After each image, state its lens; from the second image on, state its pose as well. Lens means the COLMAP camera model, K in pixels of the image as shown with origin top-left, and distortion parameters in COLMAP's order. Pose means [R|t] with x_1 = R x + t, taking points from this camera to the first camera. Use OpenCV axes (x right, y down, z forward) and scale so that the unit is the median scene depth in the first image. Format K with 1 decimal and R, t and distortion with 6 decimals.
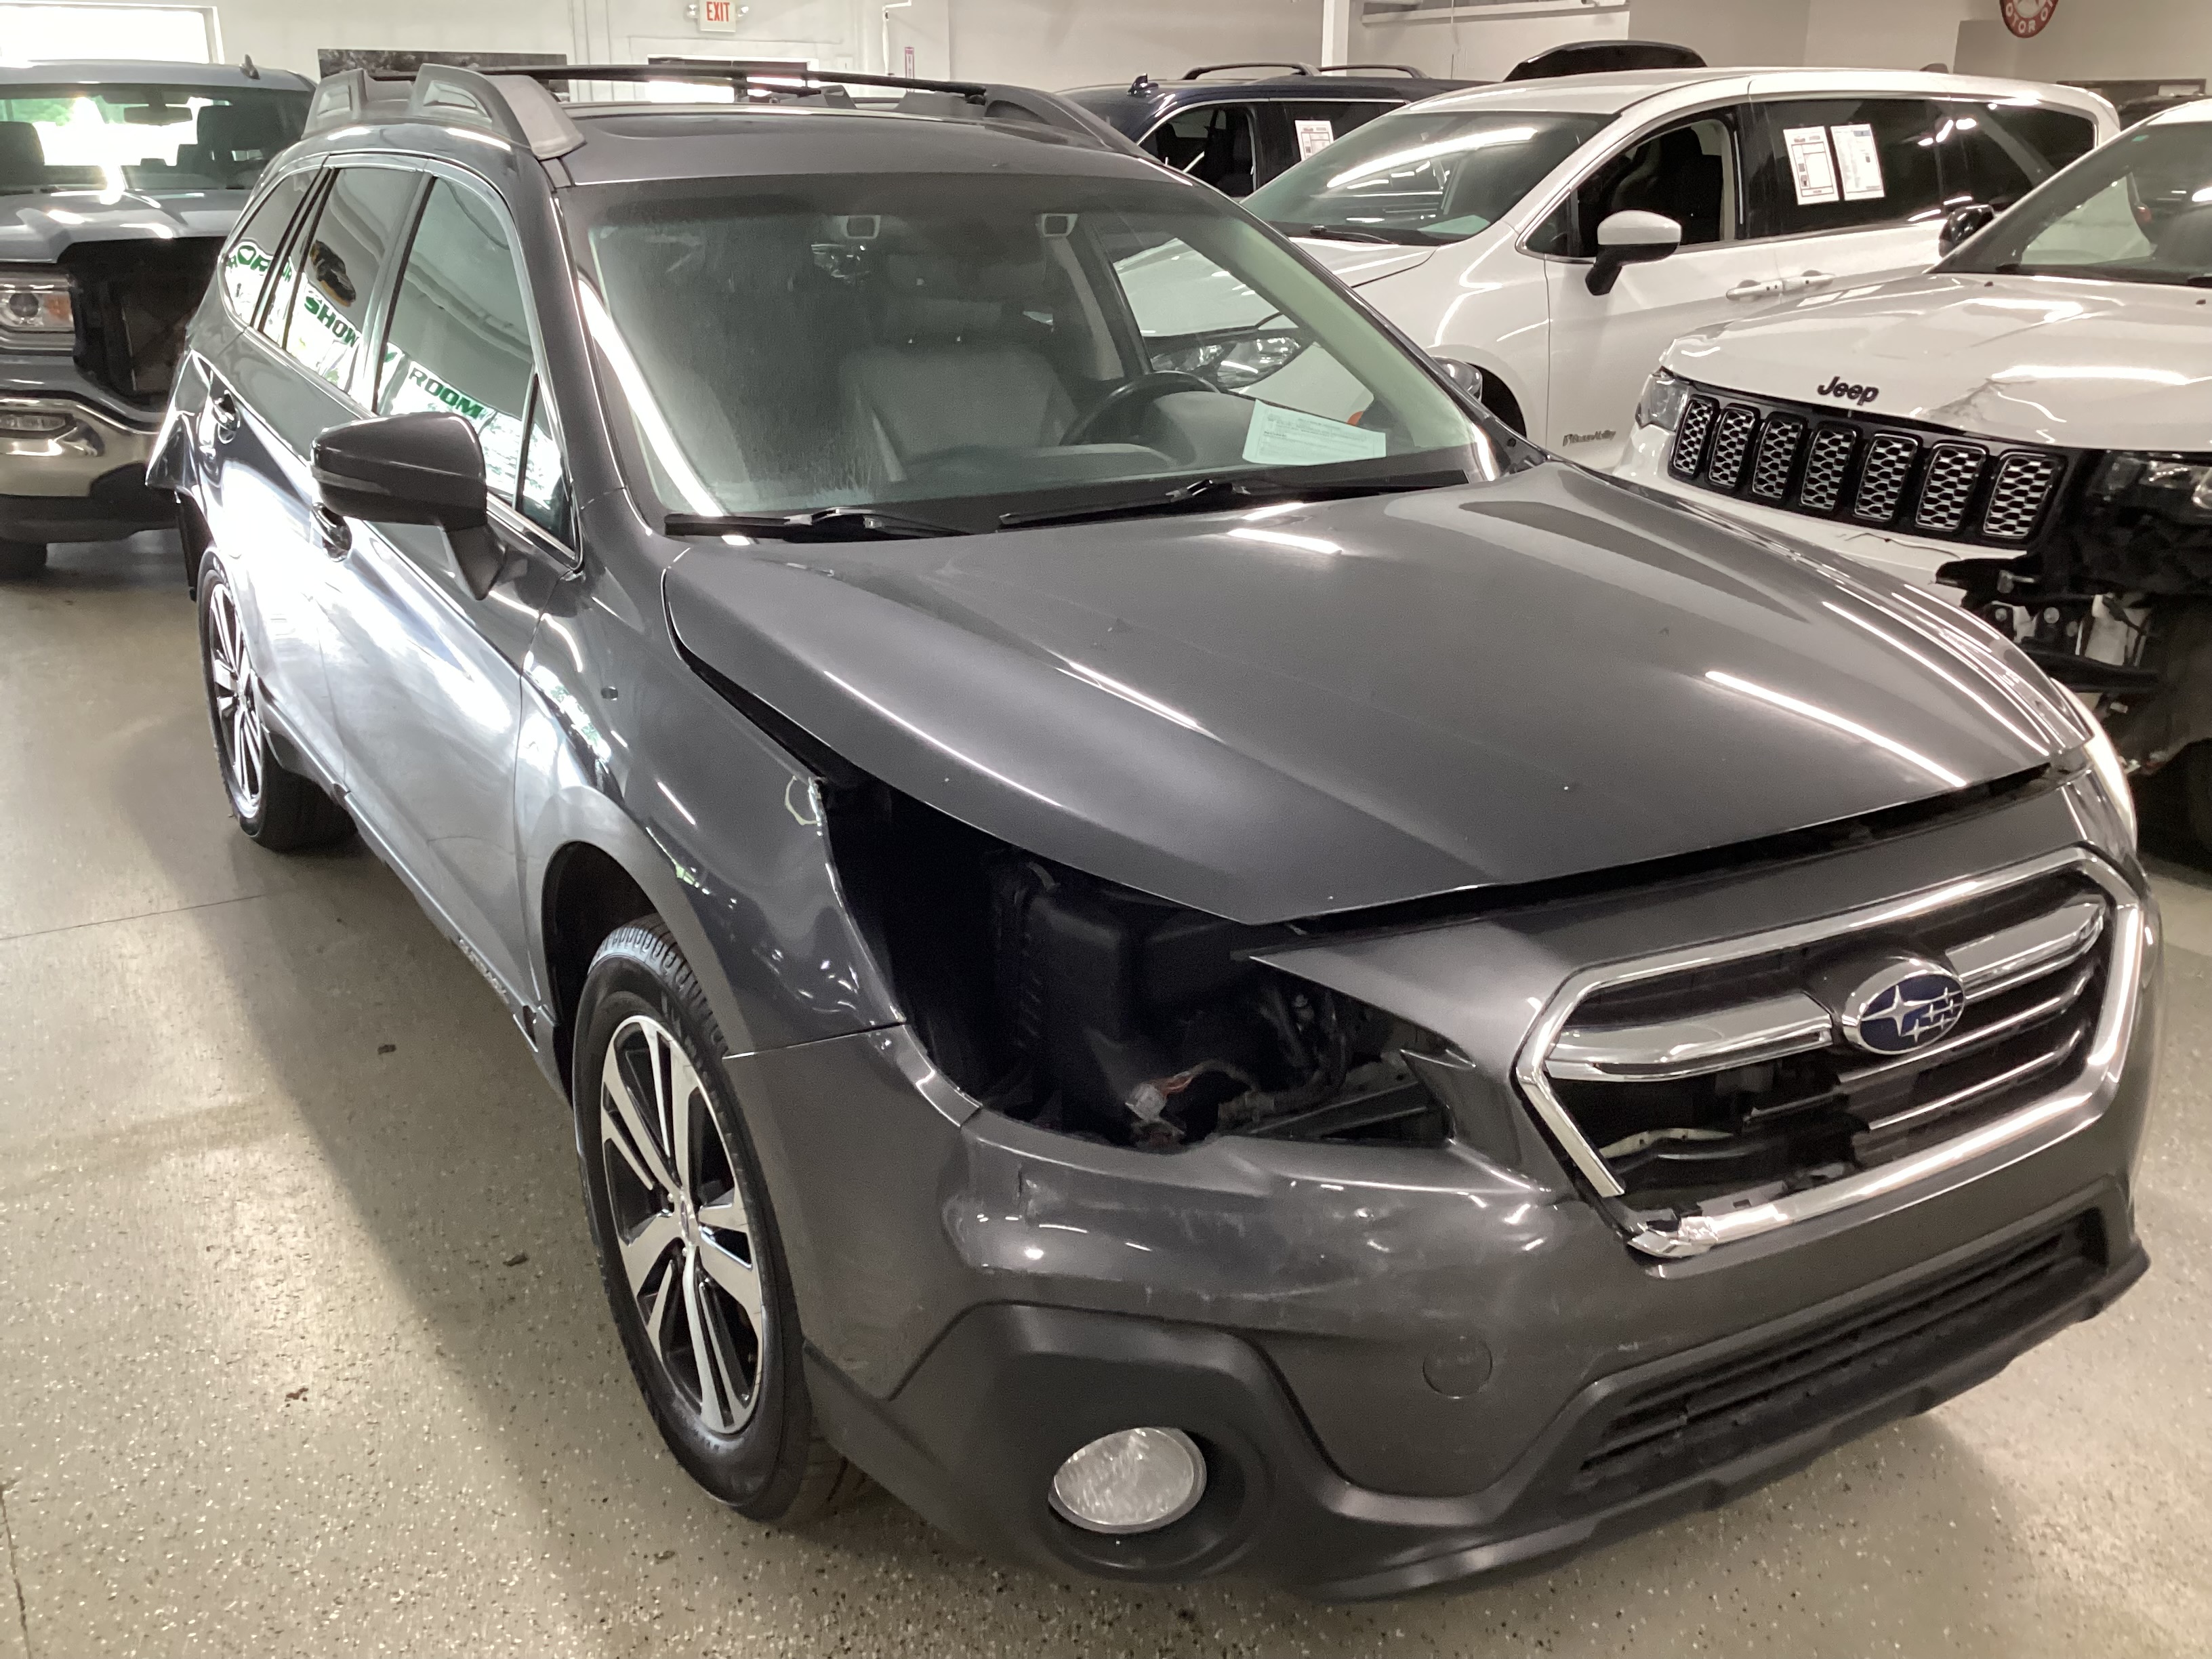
lens RADIAL K [[1998.4, 0, 1102.1], [0, 1998.4, 820.8], [0, 0, 1]] dist [0.089524, -0.191949]
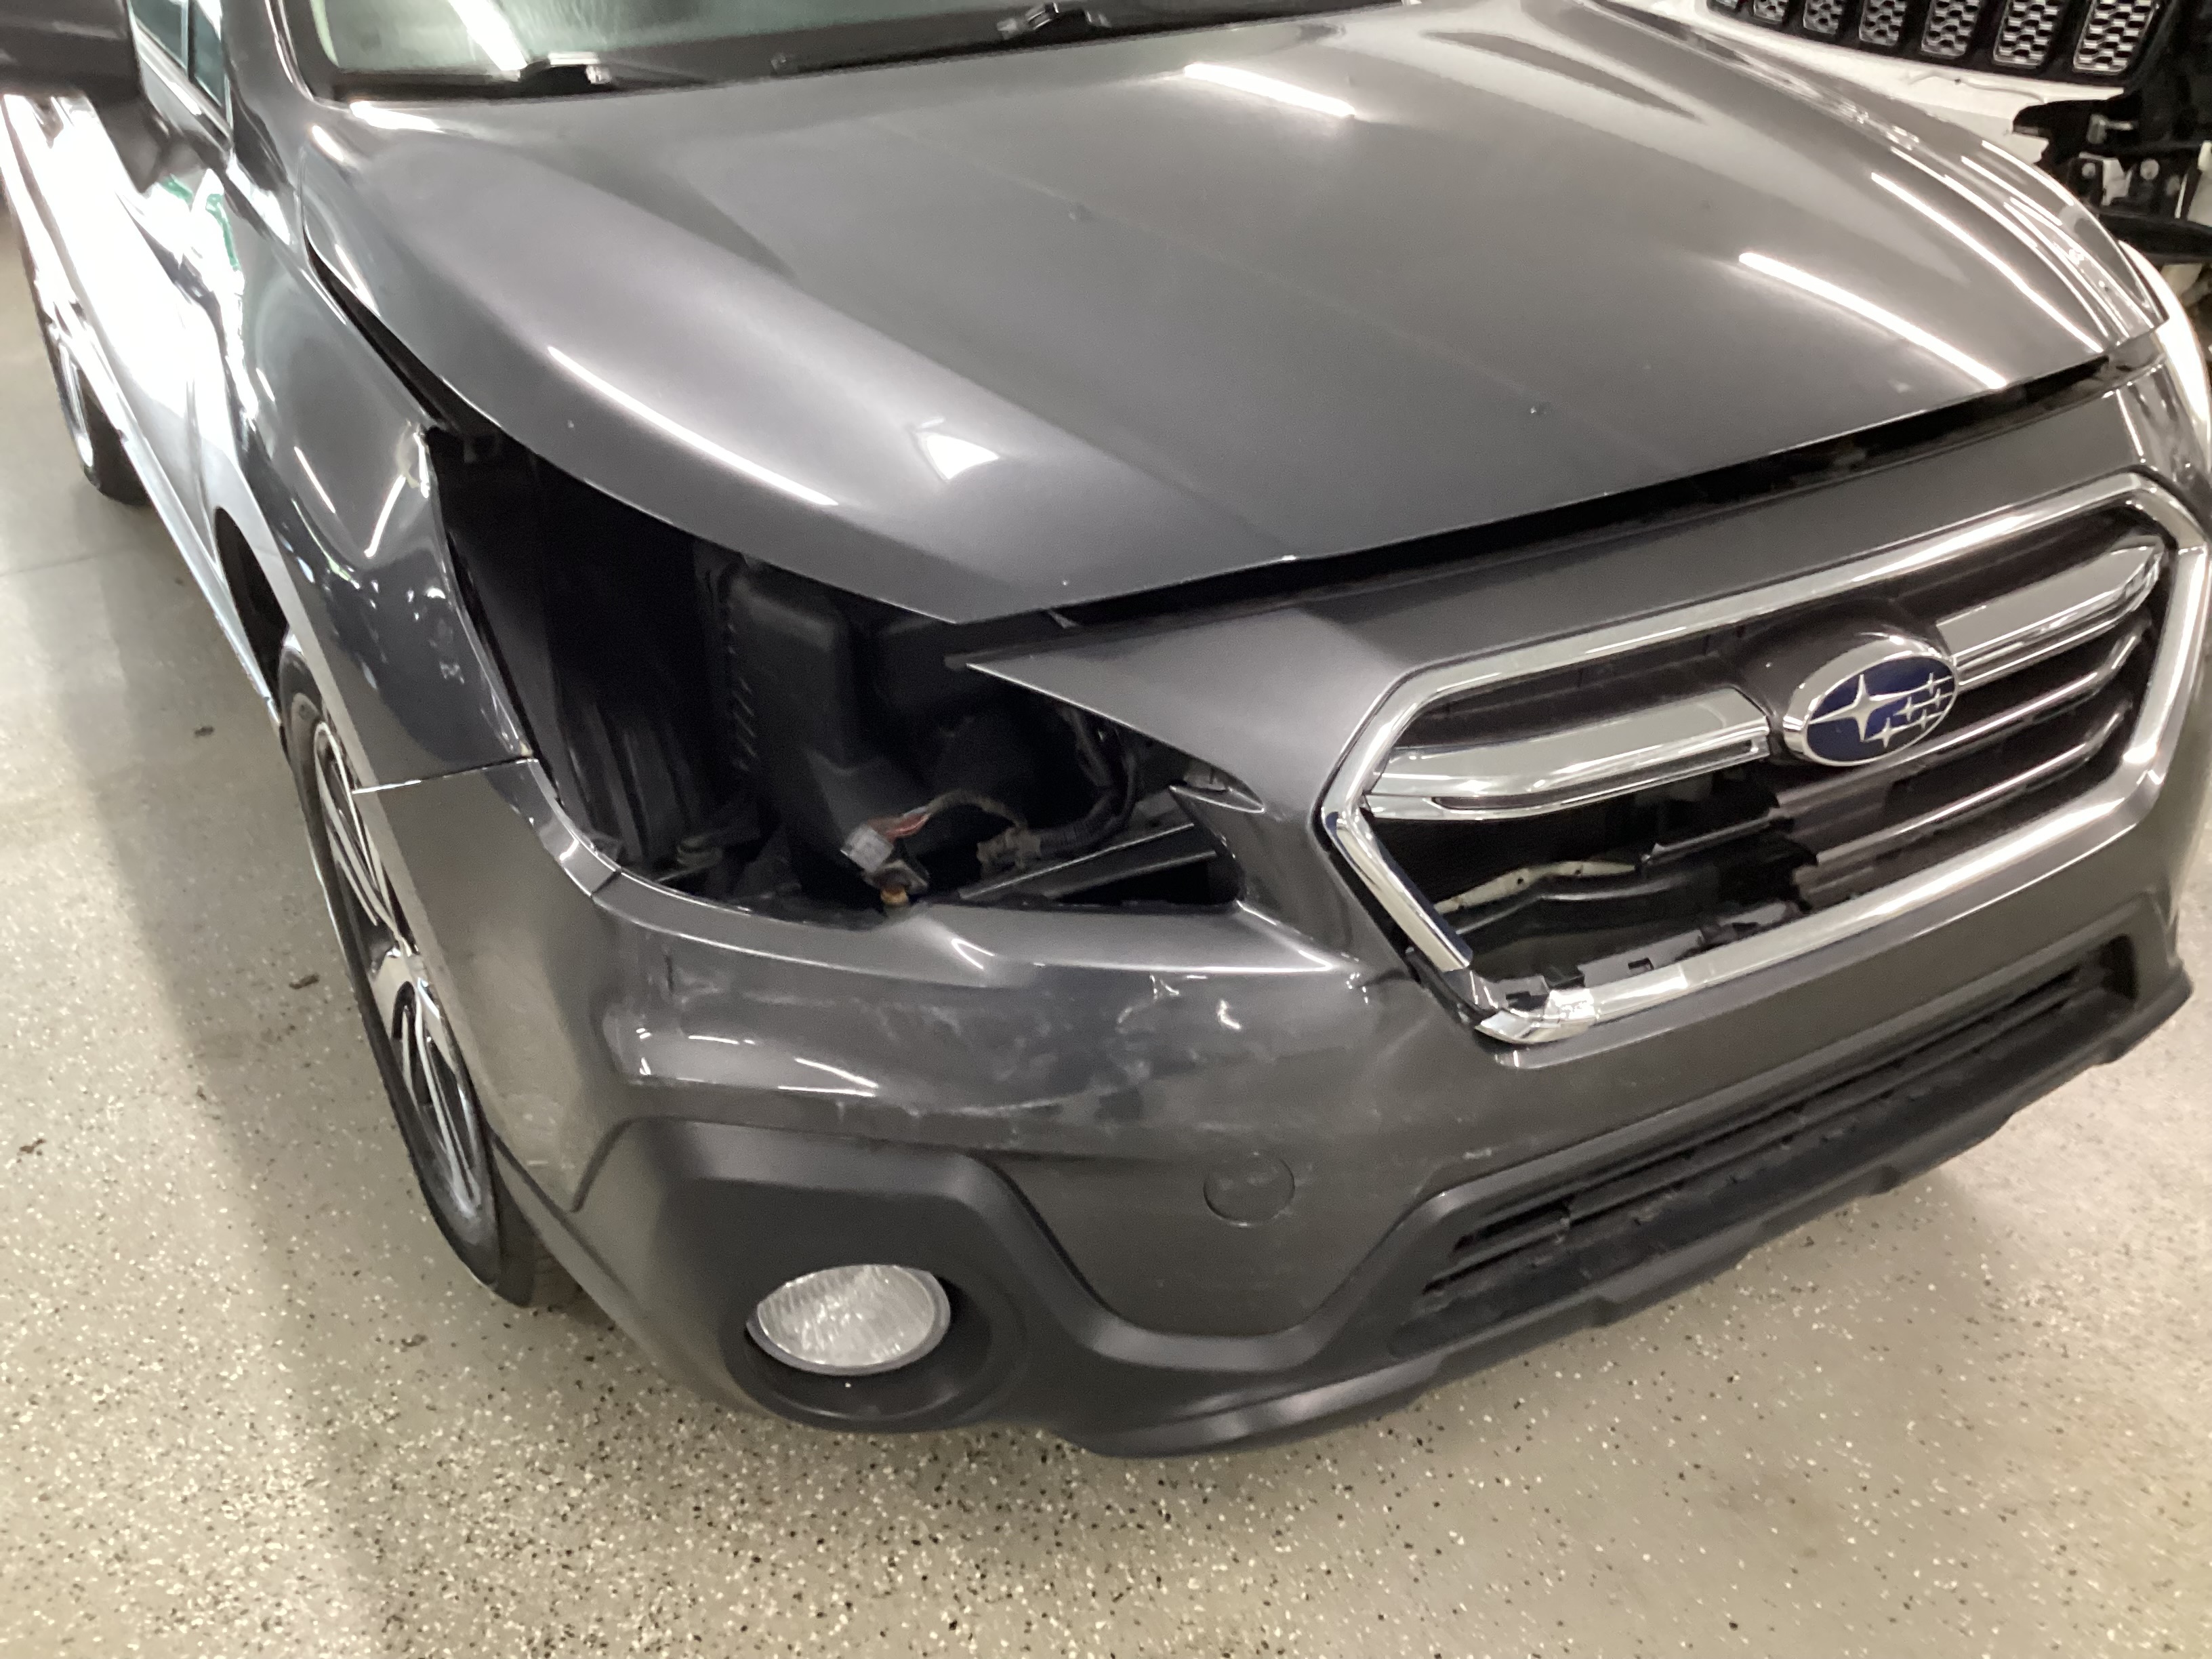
lens RADIAL K [[2019.5, 0, 1106.0], [0, 2019.5, 829.5], [0, 0, 1]] dist [0.092271, -0.252449]
pose [[0.999102, -0.018377, -0.038172, 0.131879], [0.025451, 0.980665, 0.194032, -0.013550], [0.033868, -0.194830, 0.980252, 0.225442]]
